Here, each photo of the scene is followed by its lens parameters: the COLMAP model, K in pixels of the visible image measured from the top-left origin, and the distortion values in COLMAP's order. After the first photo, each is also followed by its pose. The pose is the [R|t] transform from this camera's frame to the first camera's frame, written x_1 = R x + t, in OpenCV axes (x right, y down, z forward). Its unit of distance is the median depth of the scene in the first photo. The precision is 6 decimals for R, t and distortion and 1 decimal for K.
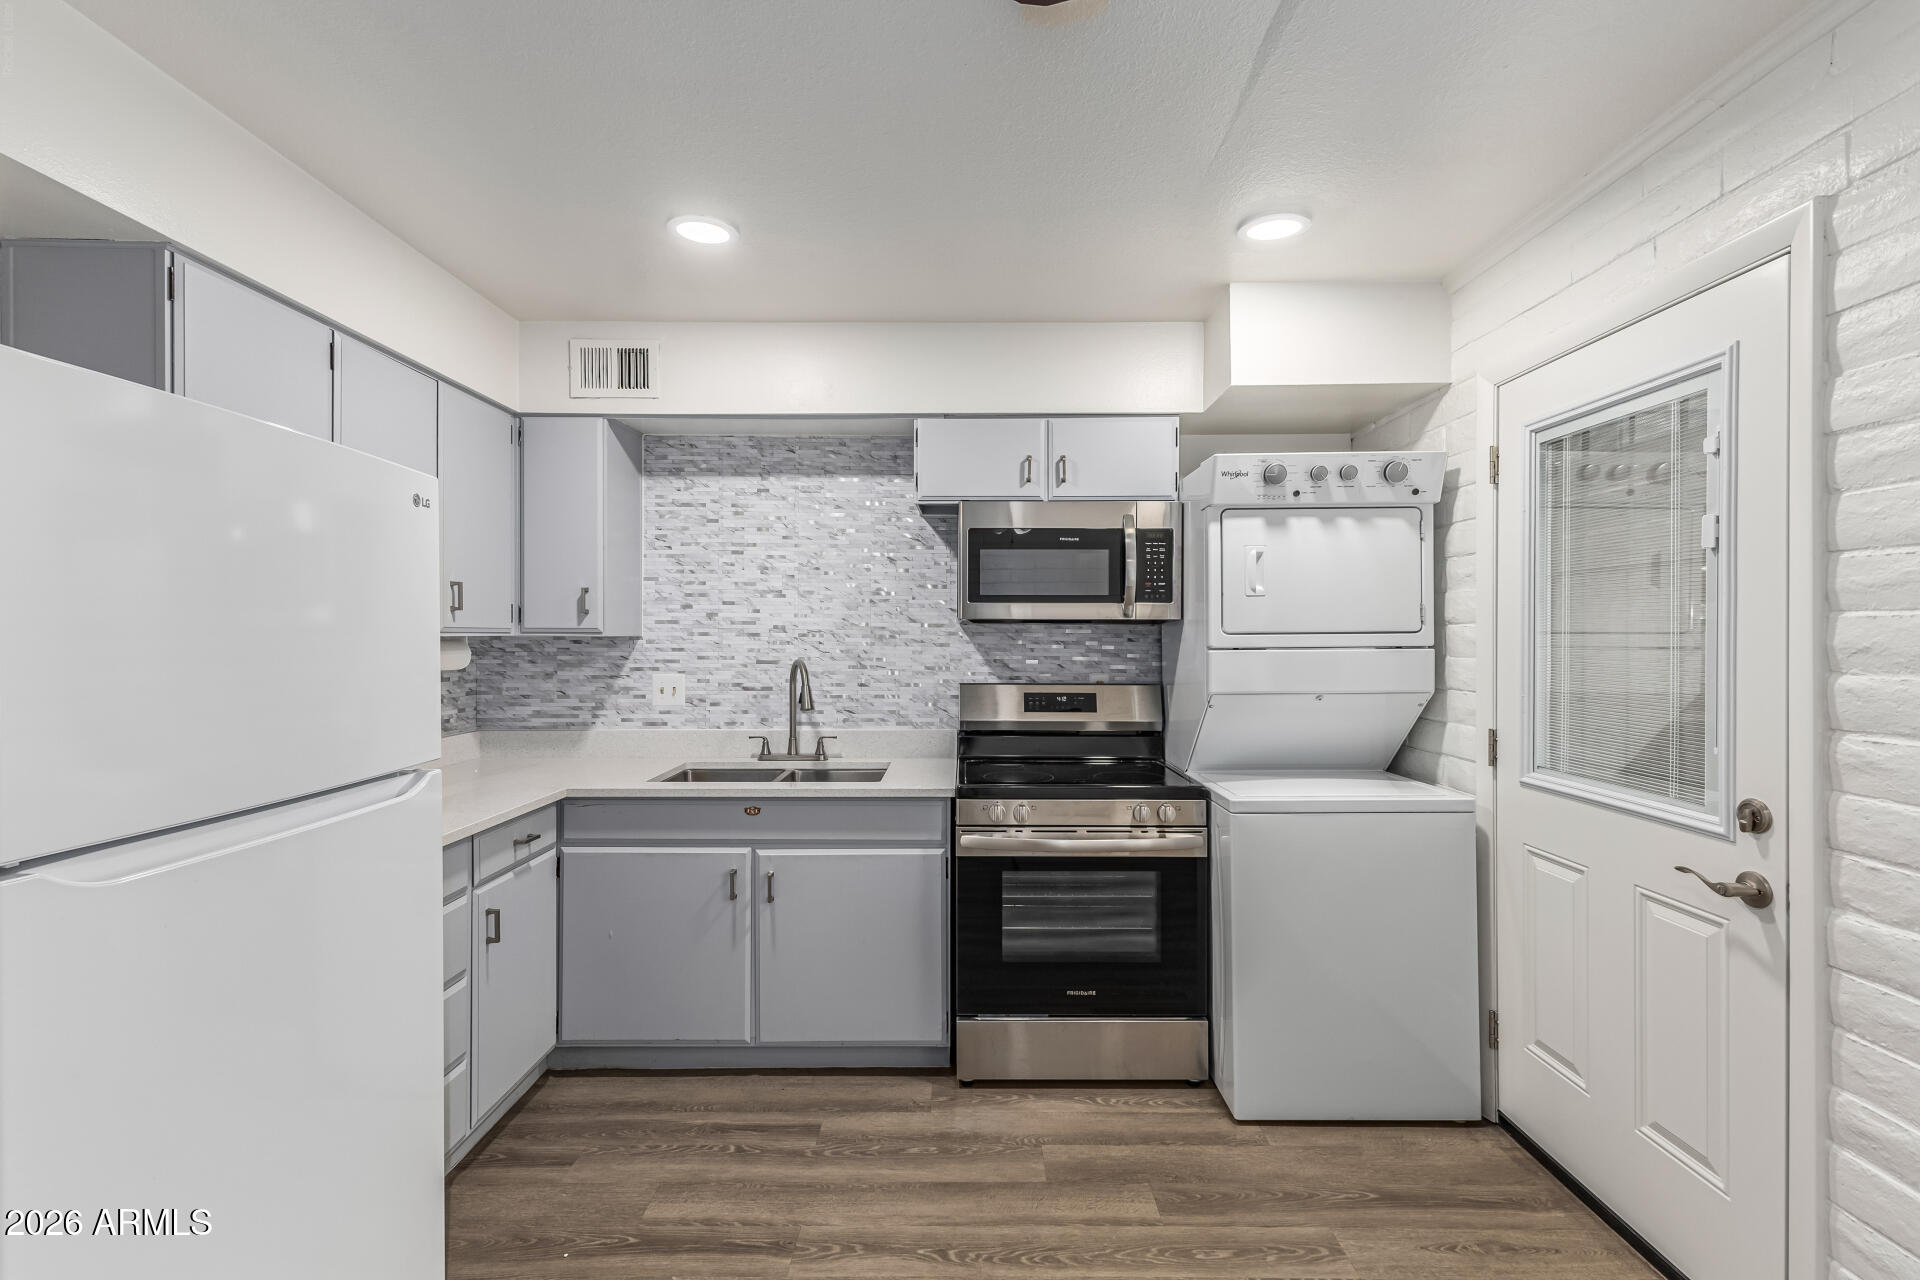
lens RADIAL K [[835.2, 0, 953.2], [0, 835.2, 639.4], [0, 0, 1]] dist [0.010279, -0.002395]
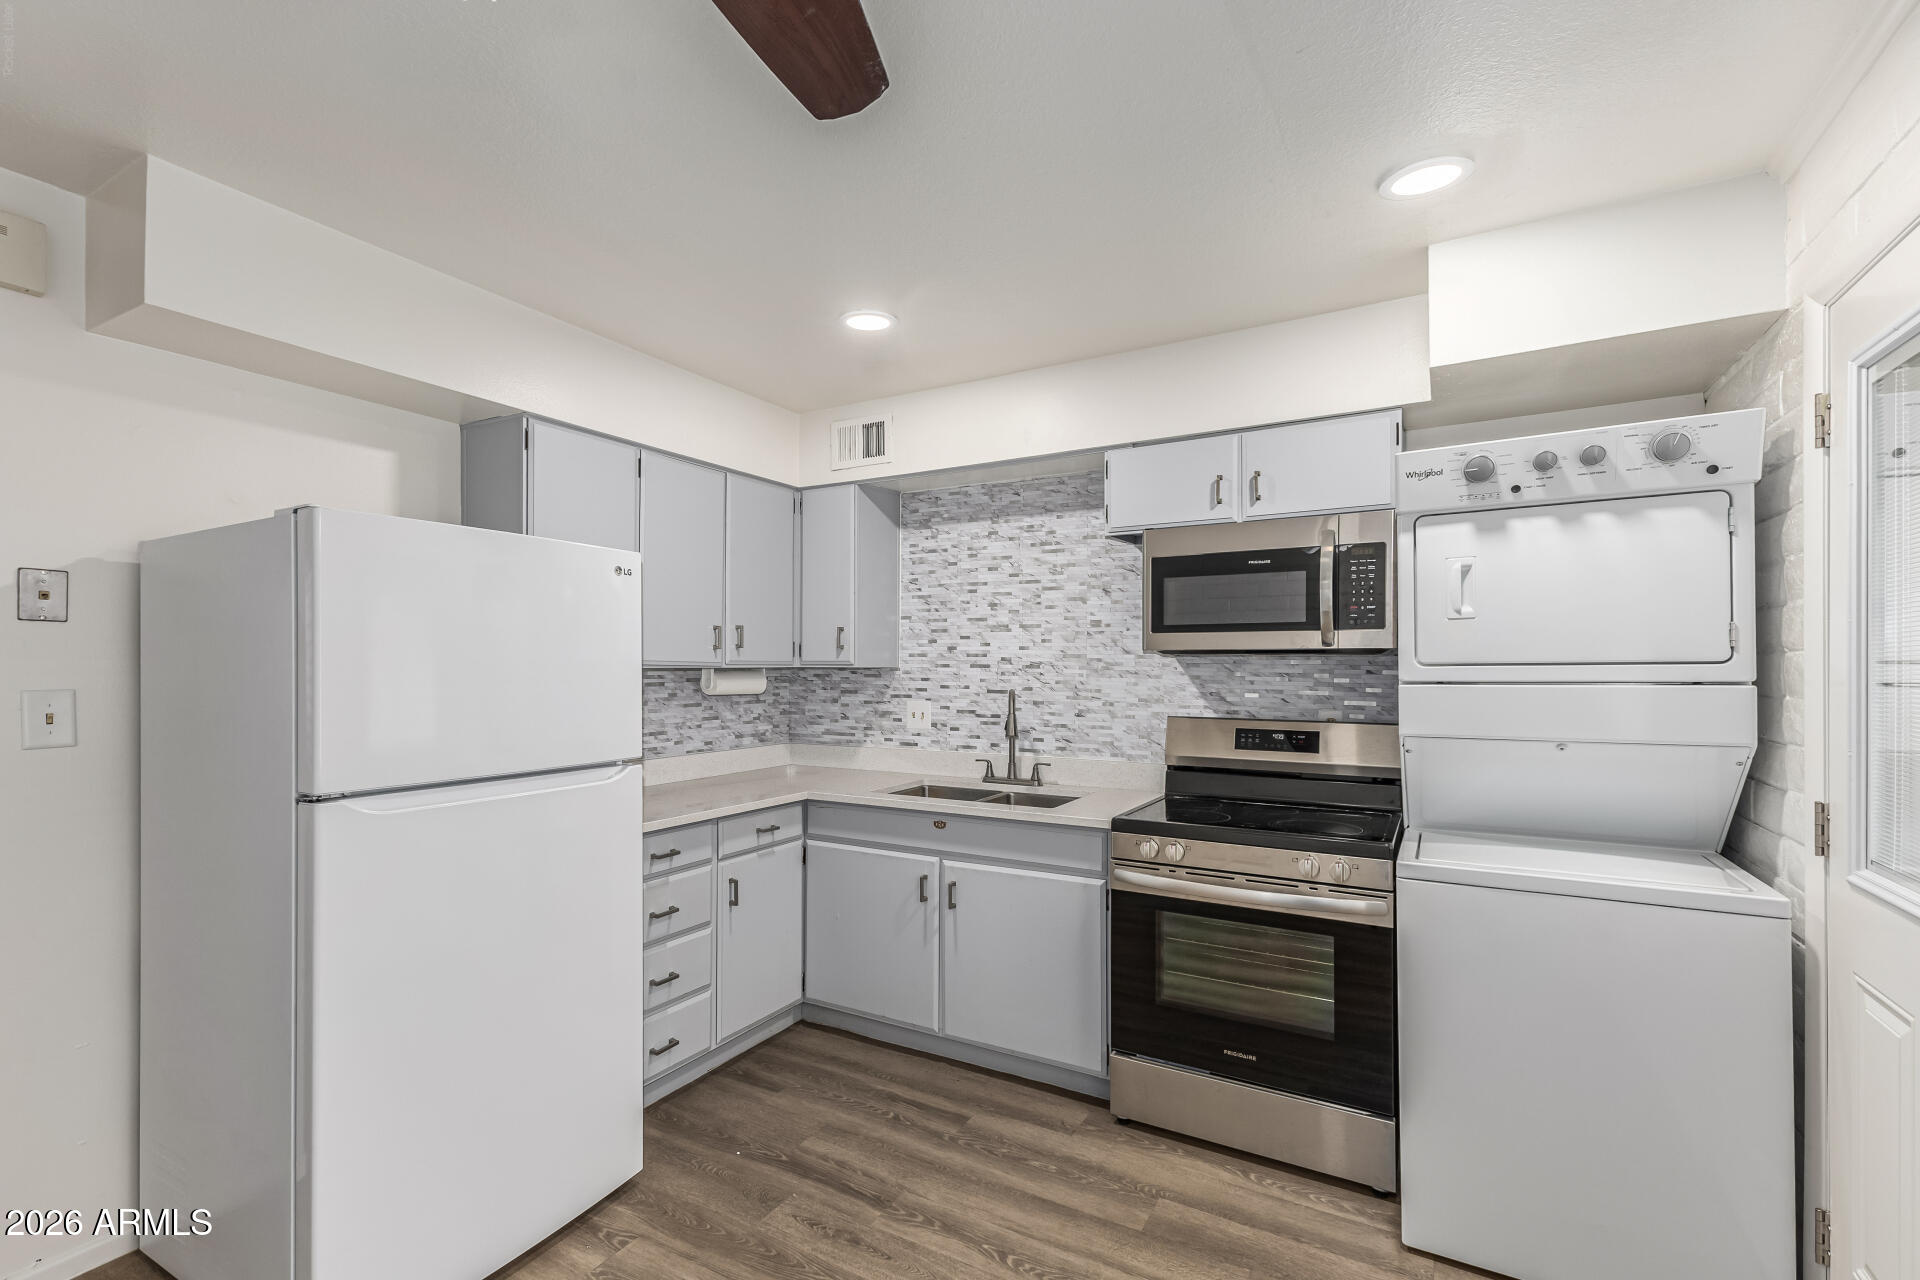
lens RADIAL K [[835.2, 0, 949.2], [0, 835.2, 667.7], [0, 0, 1]] dist [0.010279, -0.002395]
pose [[0.868334, 0.000276, -0.495980, 0.336071], [-0.001765, 0.999995, -0.002534, -0.001348], [0.495977, 0.003075, 0.868330, 0.038709]]
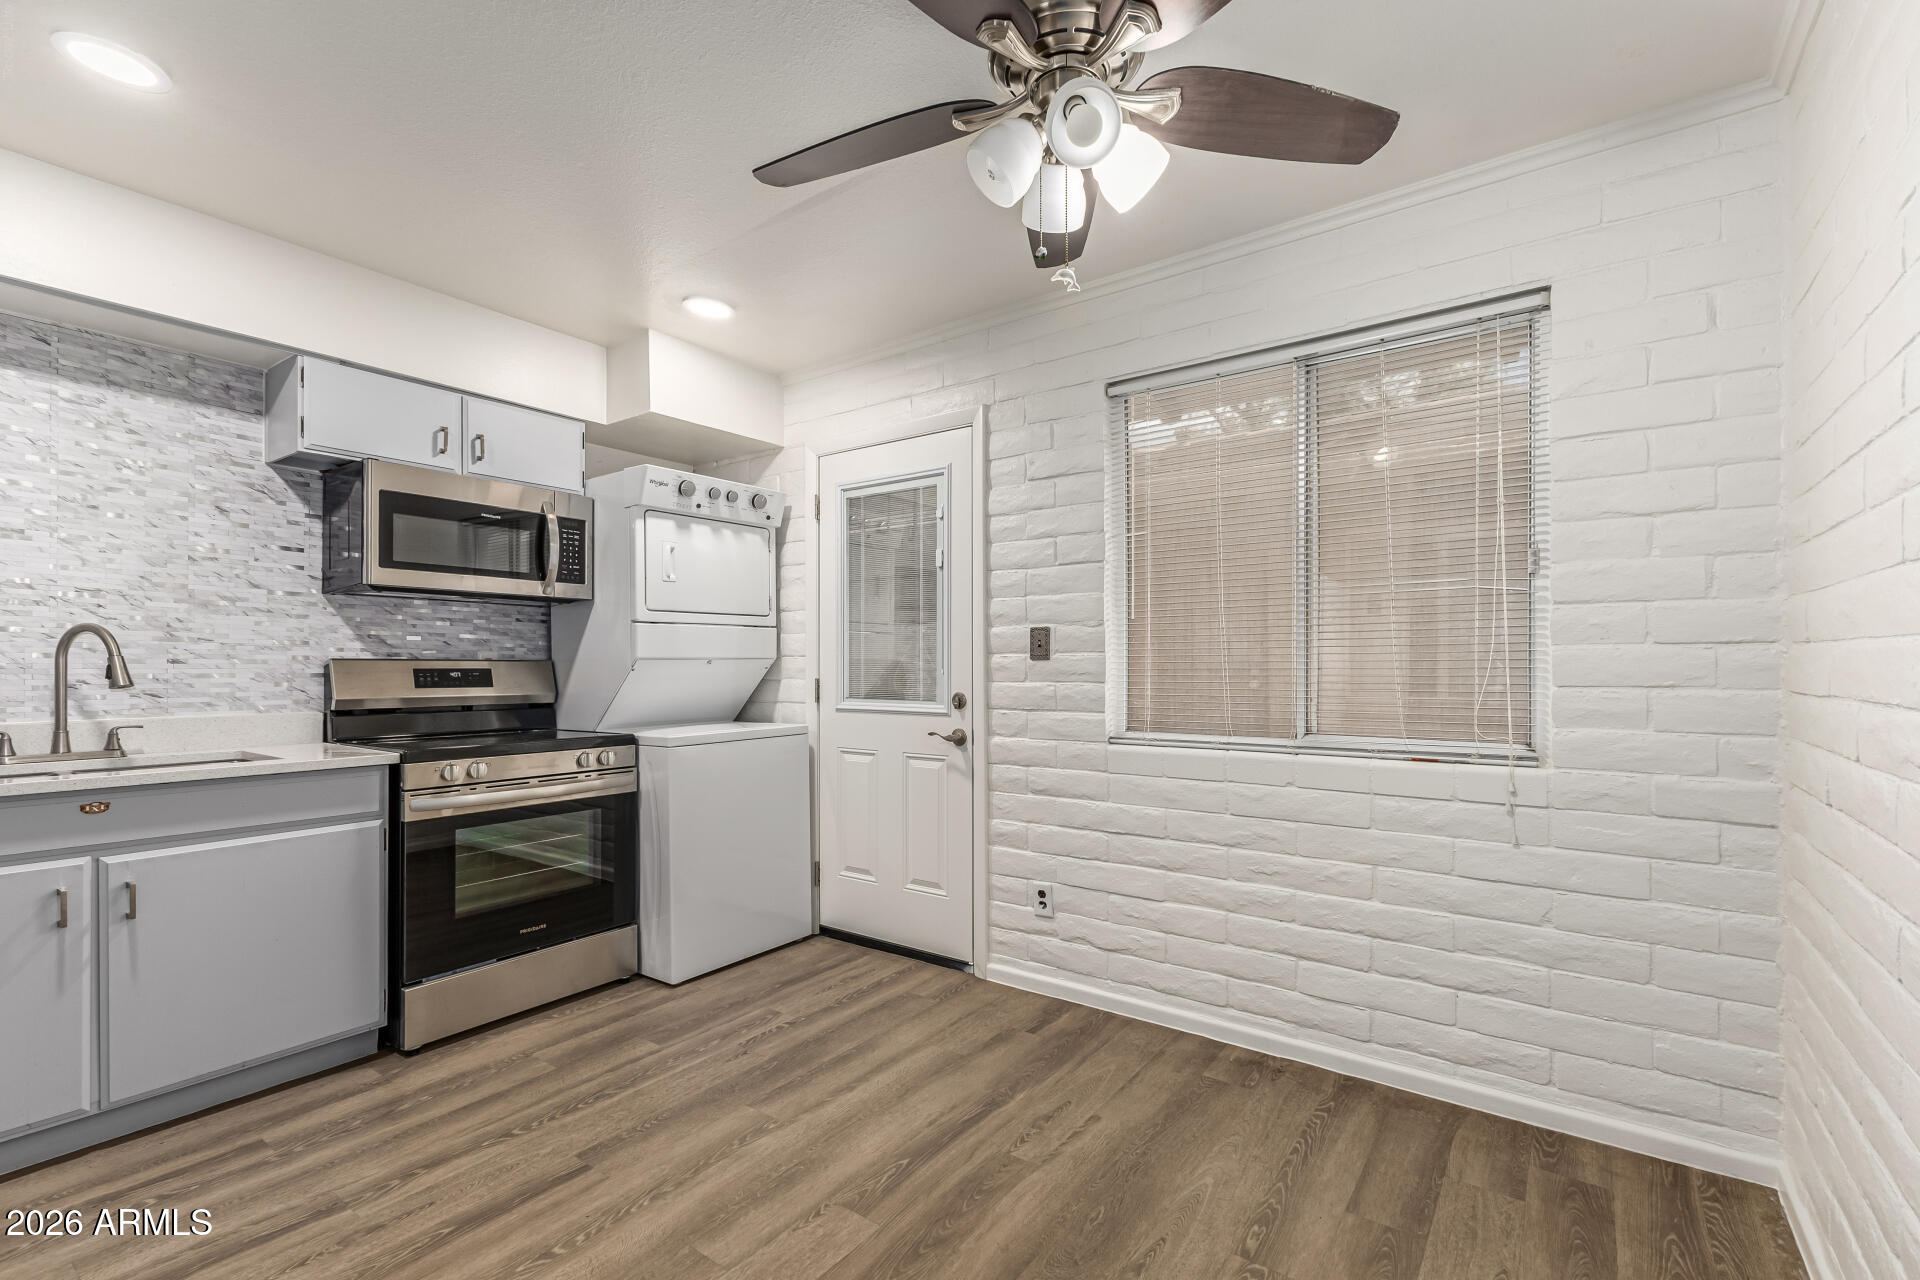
lens RADIAL K [[835.2, 0, 967.4], [0, 835.2, 671.7], [0, 0, 1]] dist [0.010279, -0.002395]
pose [[0.579210, -0.006137, 0.815156, -0.419376], [0.005427, 0.999979, 0.003672, 0.083994], [-0.815161, 0.002297, 0.579230, -0.109674]]
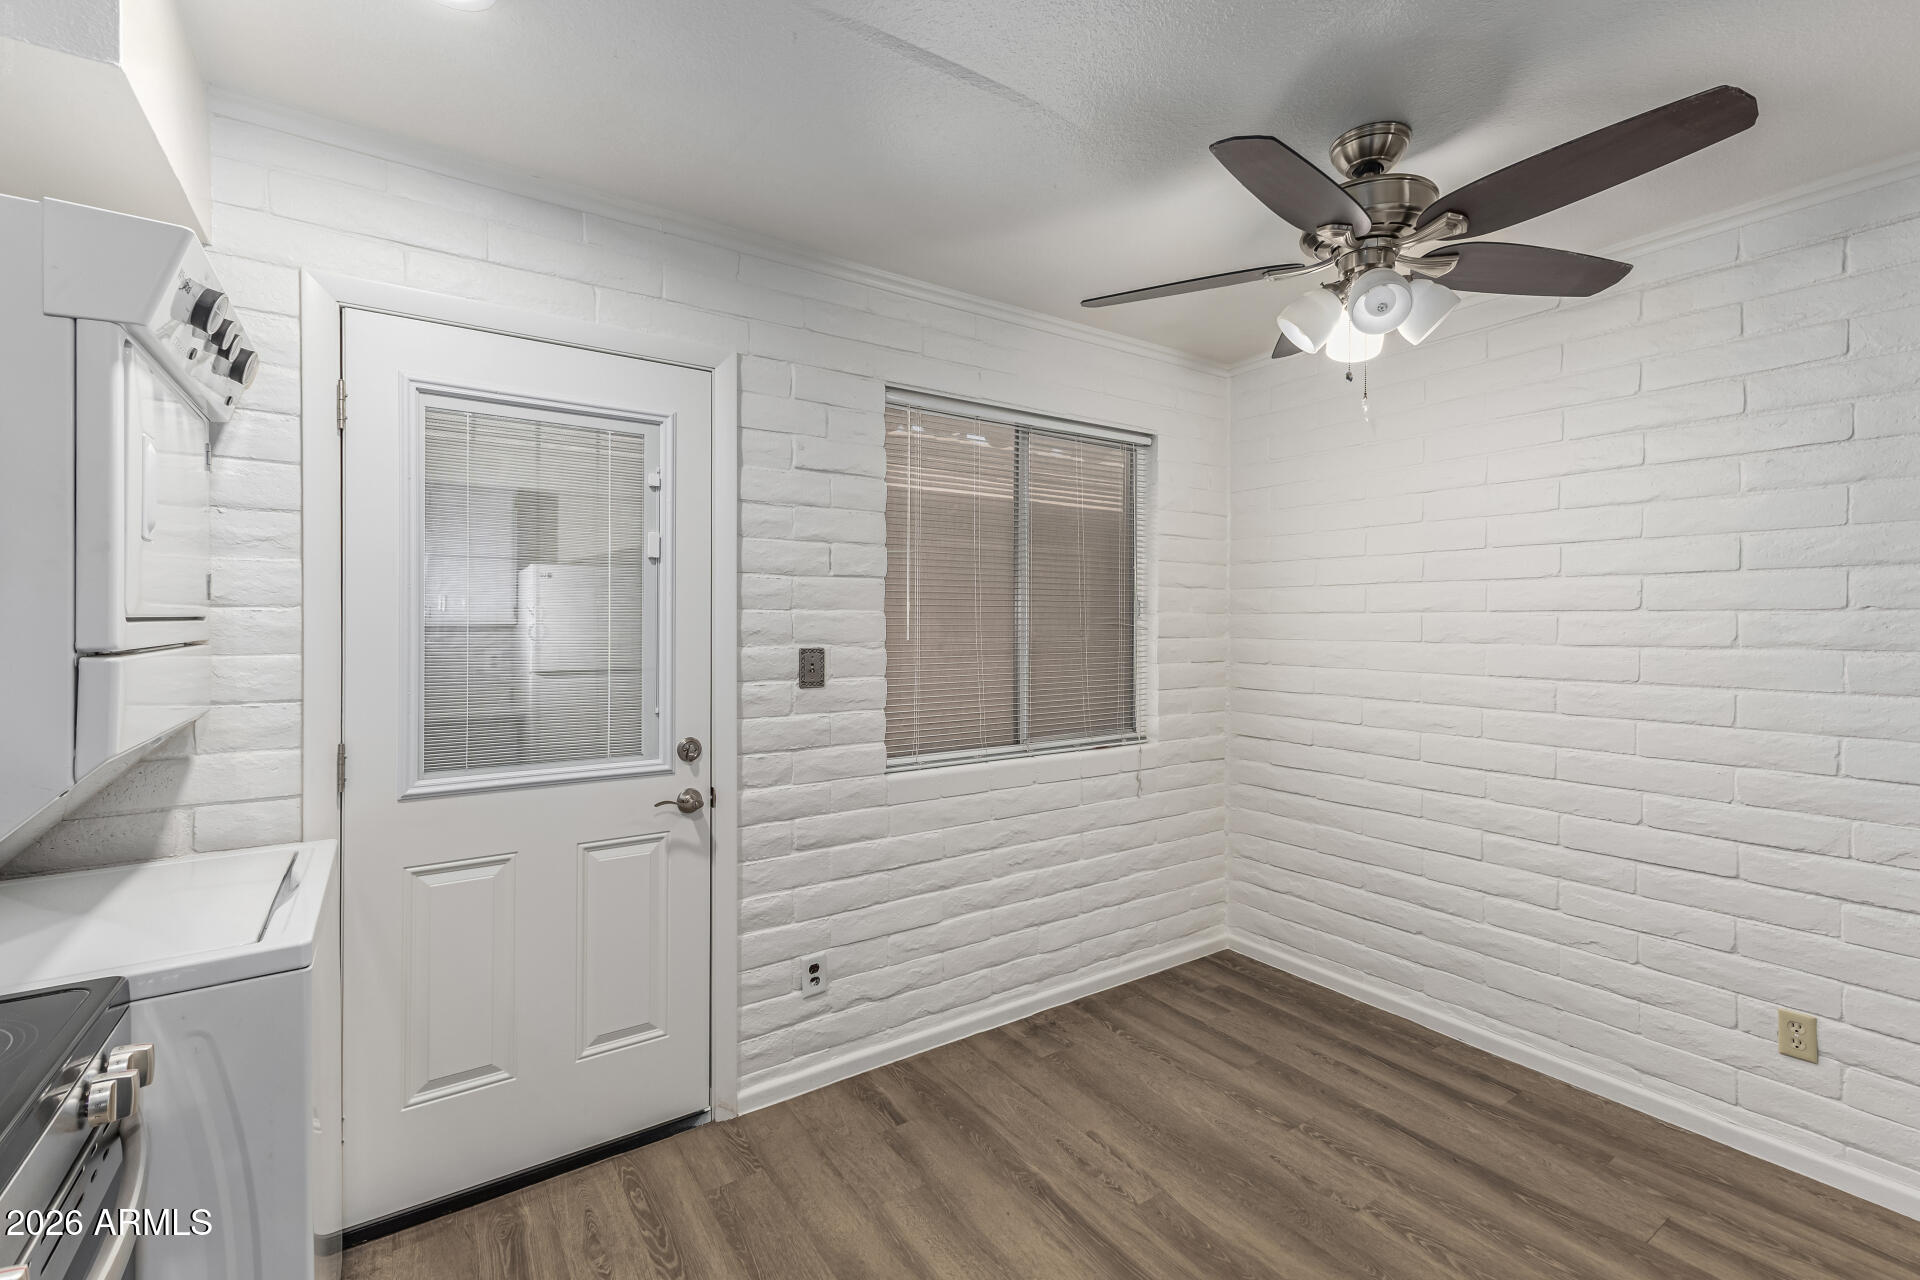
lens RADIAL K [[835.2, 0, 941.9], [0, 835.2, 629.0], [0, 0, 1]] dist [0.010279, -0.002395]
pose [[-0.565592, -0.002530, 0.824681, -0.293996], [0.005863, 0.999958, 0.007089, -0.001963], [-0.824664, 0.008844, -0.565553, 0.913144]]
